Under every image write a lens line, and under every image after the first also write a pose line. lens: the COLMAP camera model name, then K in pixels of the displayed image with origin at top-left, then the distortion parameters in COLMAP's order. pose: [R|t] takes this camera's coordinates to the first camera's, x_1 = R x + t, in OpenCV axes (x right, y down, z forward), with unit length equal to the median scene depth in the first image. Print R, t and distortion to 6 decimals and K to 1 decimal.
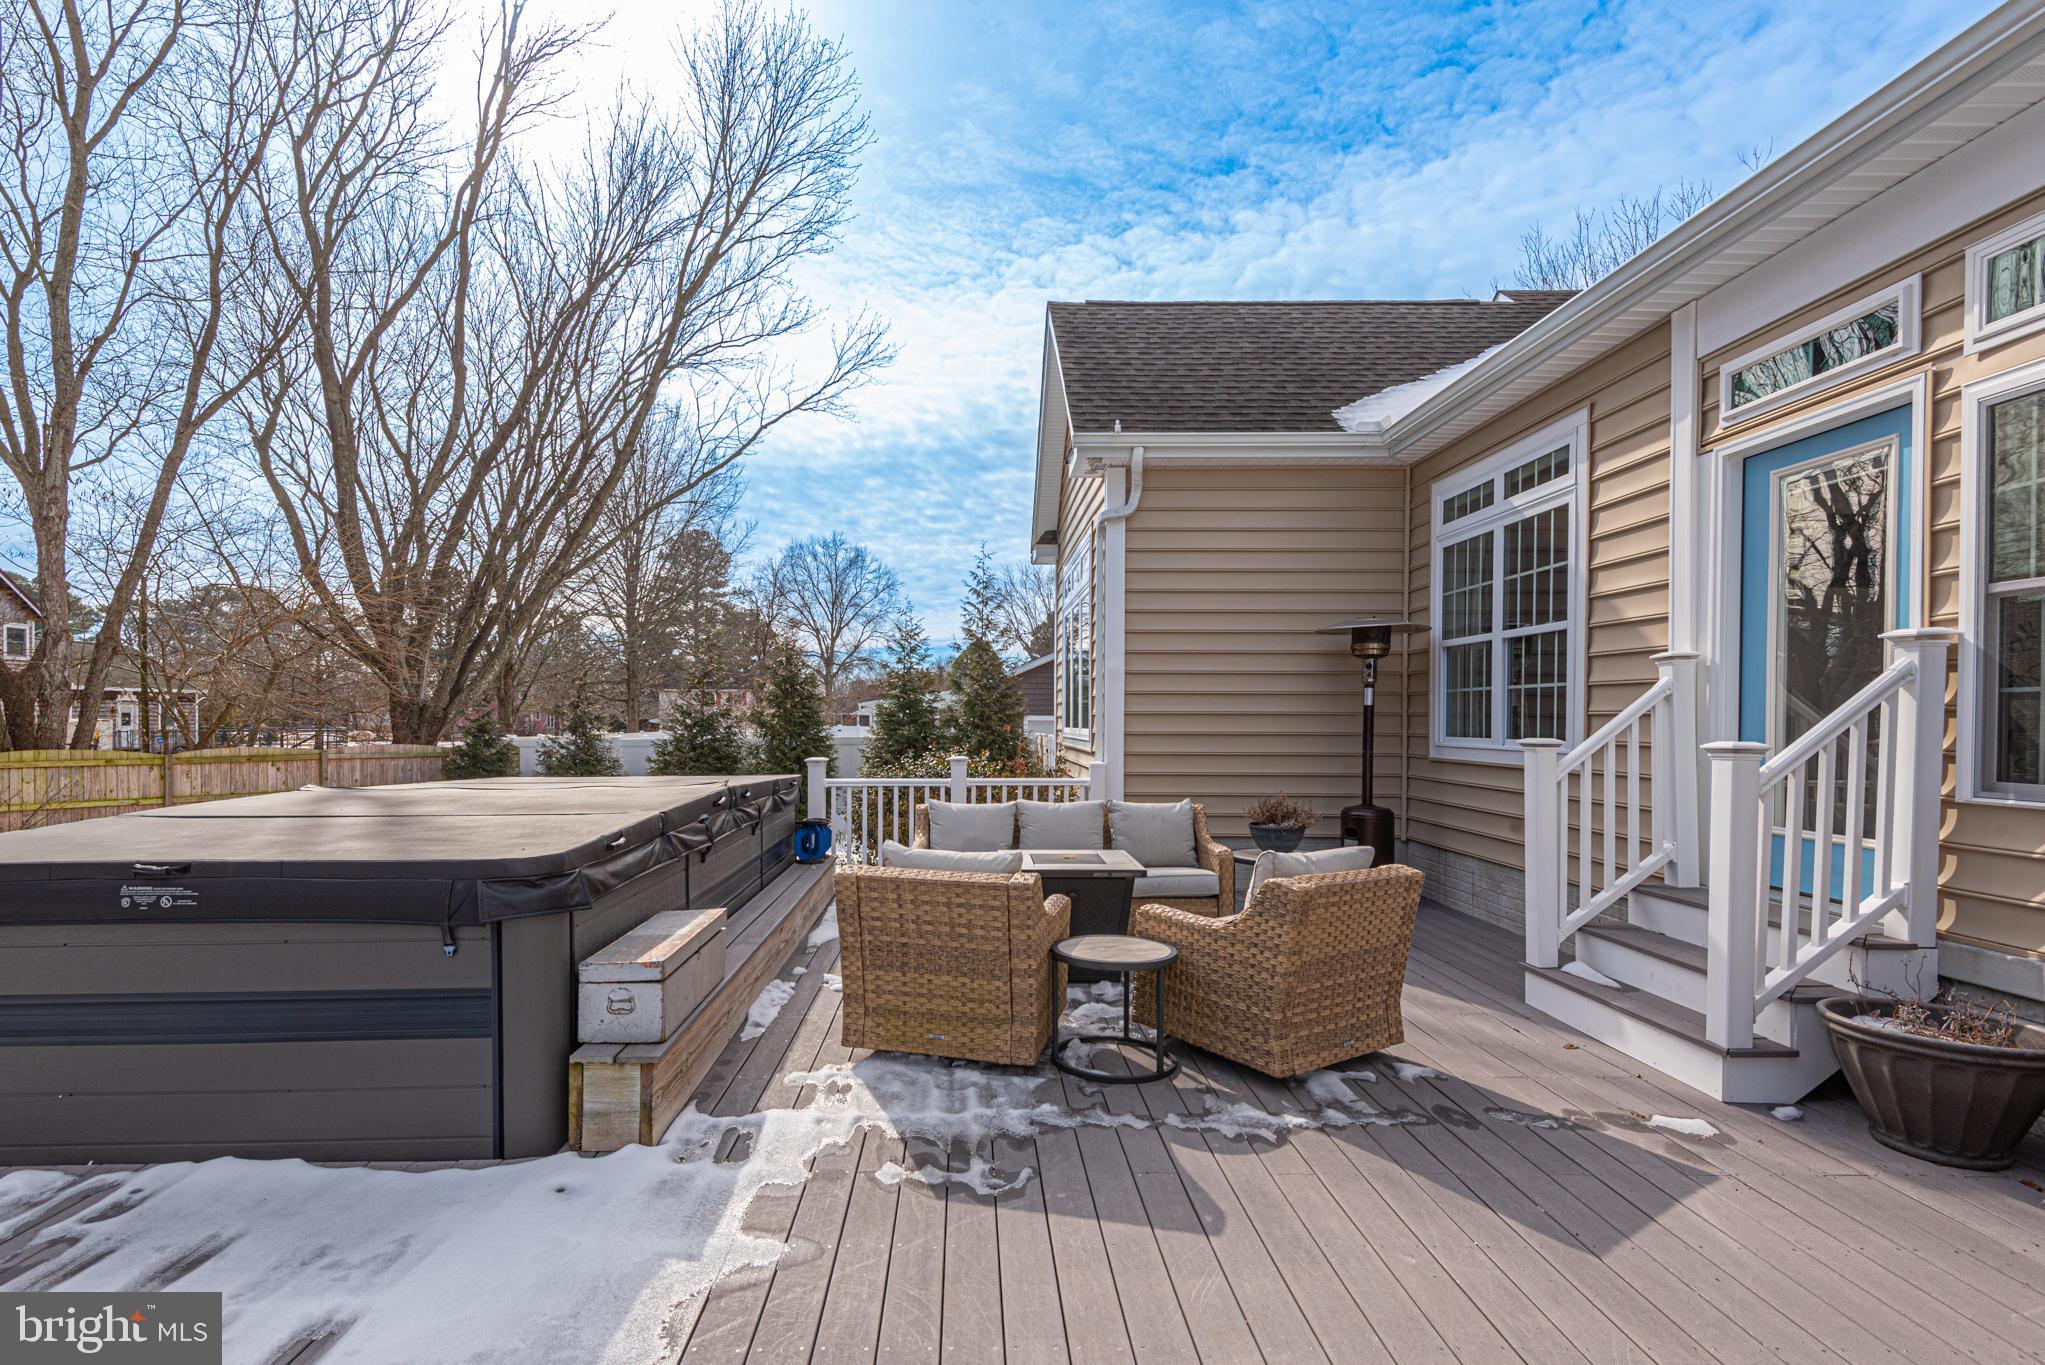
lens RADIAL K [[953.9, 0, 955.7], [0, 953.9, 736.5], [0, 0, 1]] dist [-0.001543, -0.000476]
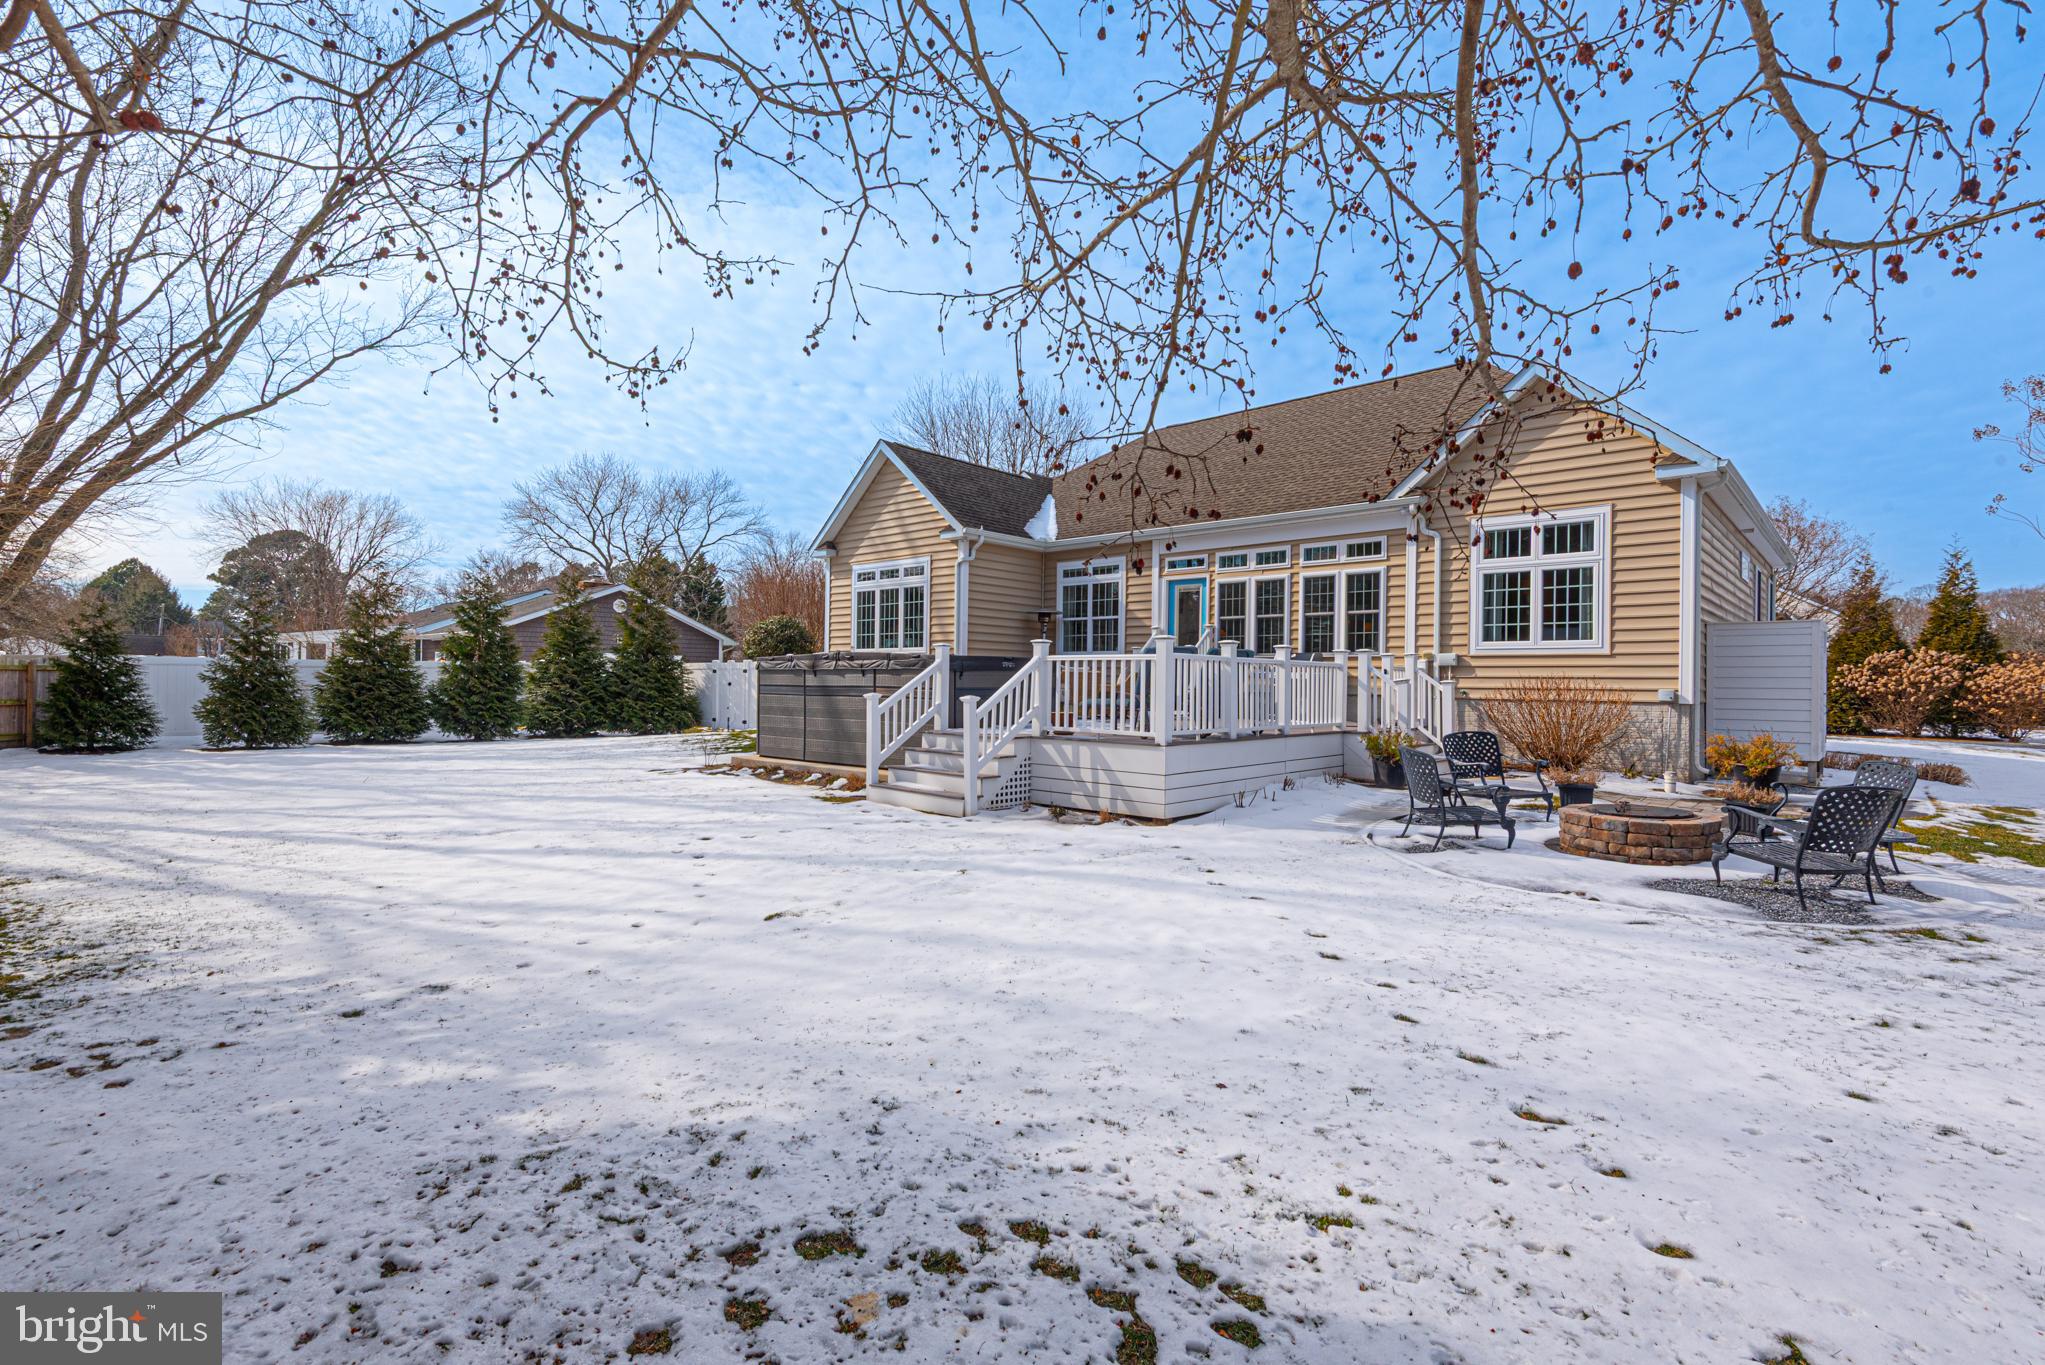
lens RADIAL K [[928.7, 0, 1022.5], [0, 928.7, 682.5], [0, 0, 1]] dist [0.032614, -0.018956]
pose [[0.667738, 0.009964, 0.744330, -2.093273], [-0.000081, 0.999911, -0.013313, 0.163396], [-0.744396, 0.008829, 0.667680, -0.980780]]
